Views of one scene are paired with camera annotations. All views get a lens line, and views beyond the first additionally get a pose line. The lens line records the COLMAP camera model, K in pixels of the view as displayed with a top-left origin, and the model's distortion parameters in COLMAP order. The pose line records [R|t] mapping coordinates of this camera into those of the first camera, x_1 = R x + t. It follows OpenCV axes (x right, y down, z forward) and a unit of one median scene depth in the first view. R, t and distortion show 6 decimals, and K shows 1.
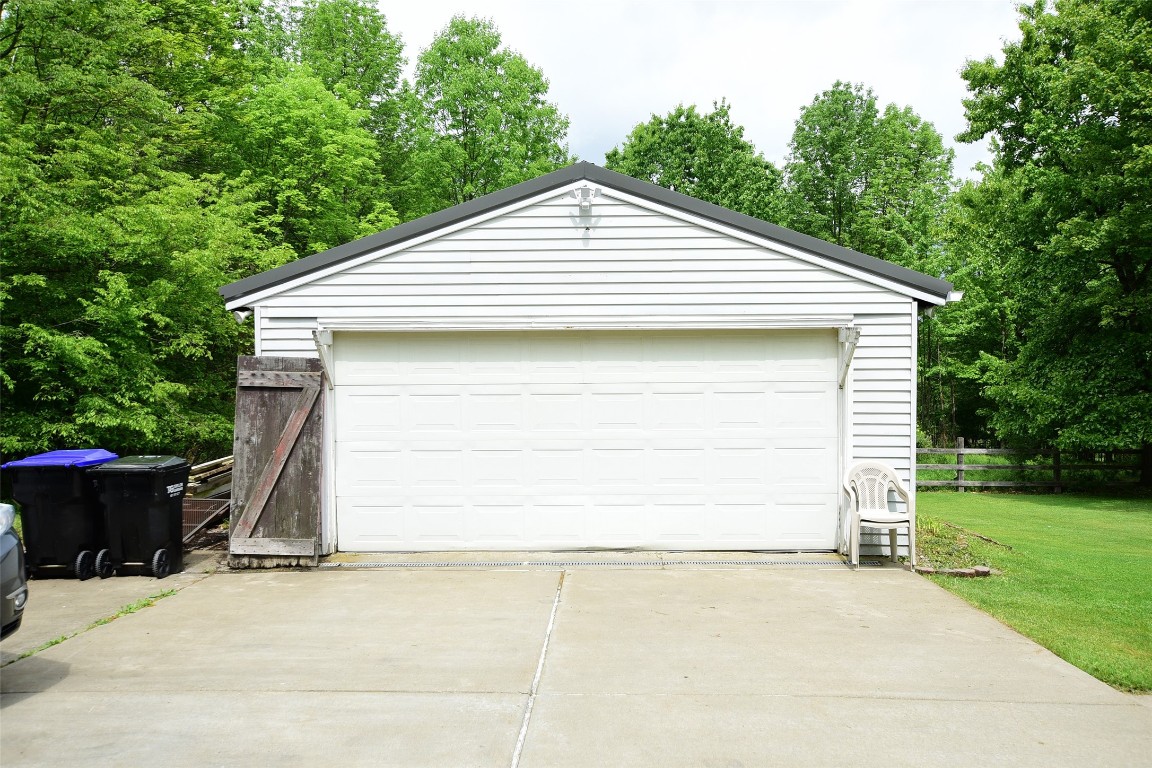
lens RADIAL K [[951.3, 0, 579.5], [0, 951.3, 366.0], [0, 0, 1]] dist [-0.009041, -0.004687]
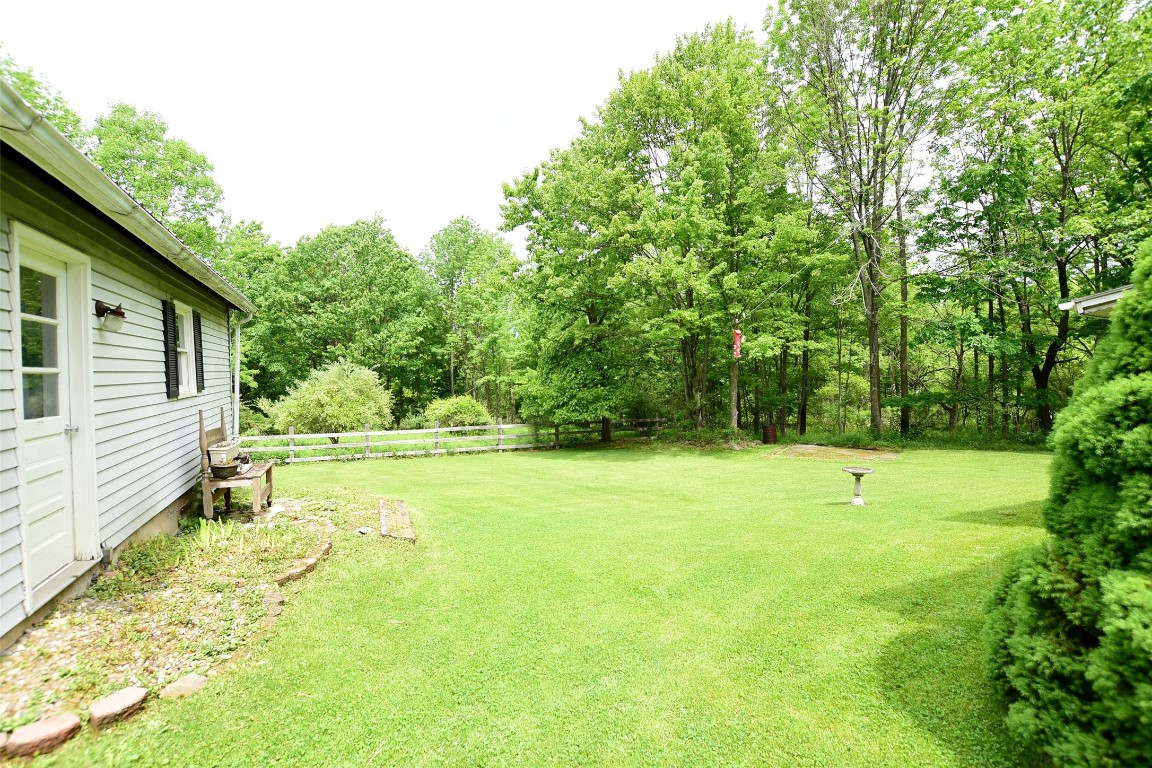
lens RADIAL K [[492.9, 0, 576.0], [0, 492.9, 384.0], [0, 0, 1]] dist [-0.011030, 0.000366]
pose [[0.902664, -0.013483, 0.430136, 0.165693], [0.013648, 0.999903, 0.002701, 0.018412], [-0.430131, 0.003432, 0.902760, 0.211944]]
